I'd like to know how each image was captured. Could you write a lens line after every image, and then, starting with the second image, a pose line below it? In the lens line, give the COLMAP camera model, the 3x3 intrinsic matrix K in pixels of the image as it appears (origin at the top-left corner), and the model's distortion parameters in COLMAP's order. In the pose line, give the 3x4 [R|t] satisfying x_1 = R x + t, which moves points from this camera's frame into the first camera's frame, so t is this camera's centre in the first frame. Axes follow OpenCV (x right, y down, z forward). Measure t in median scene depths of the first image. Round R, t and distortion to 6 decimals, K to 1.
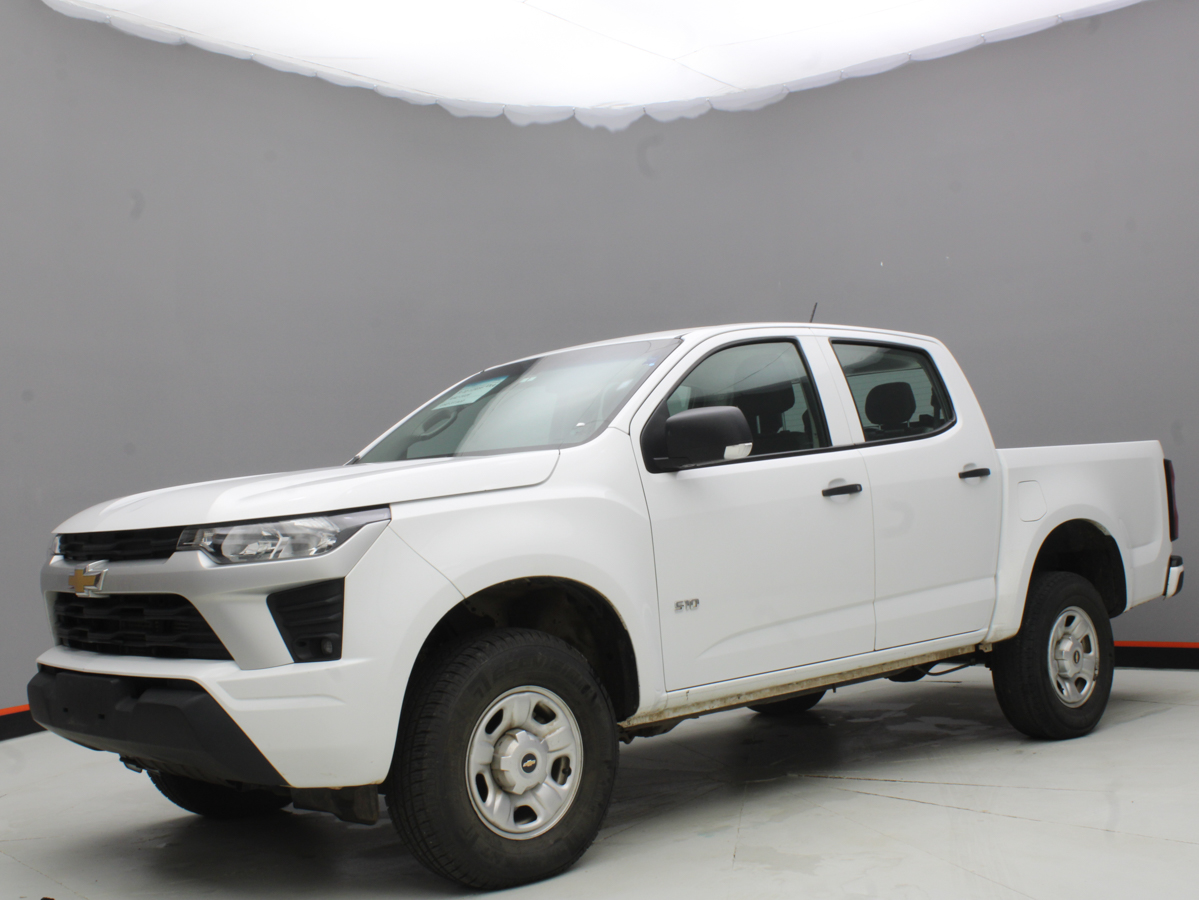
lens RADIAL K [[1454.9, 0, 599.5], [0, 1454.9, 450.0], [0, 0, 1]] dist [-0.096116, 0.033532]
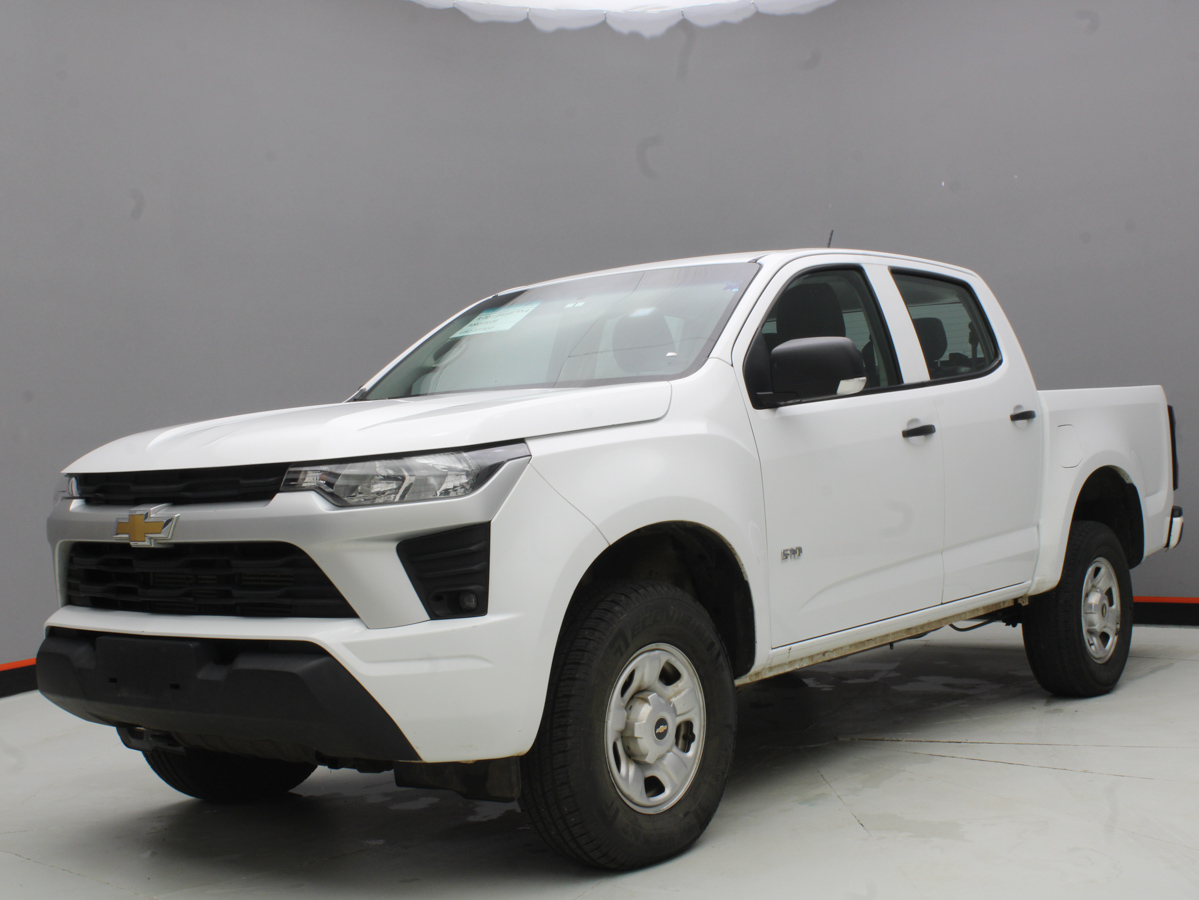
lens RADIAL K [[1580.4, 0, 599.5], [0, 1580.4, 450.0], [0, 0, 1]] dist [-0.086476, -0.006453]
pose [[0.988252, 0.006521, 0.152692, -0.227927], [-0.011584, 0.999411, 0.032291, 0.011702], [-0.152392, -0.033681, 0.987746, 0.044015]]
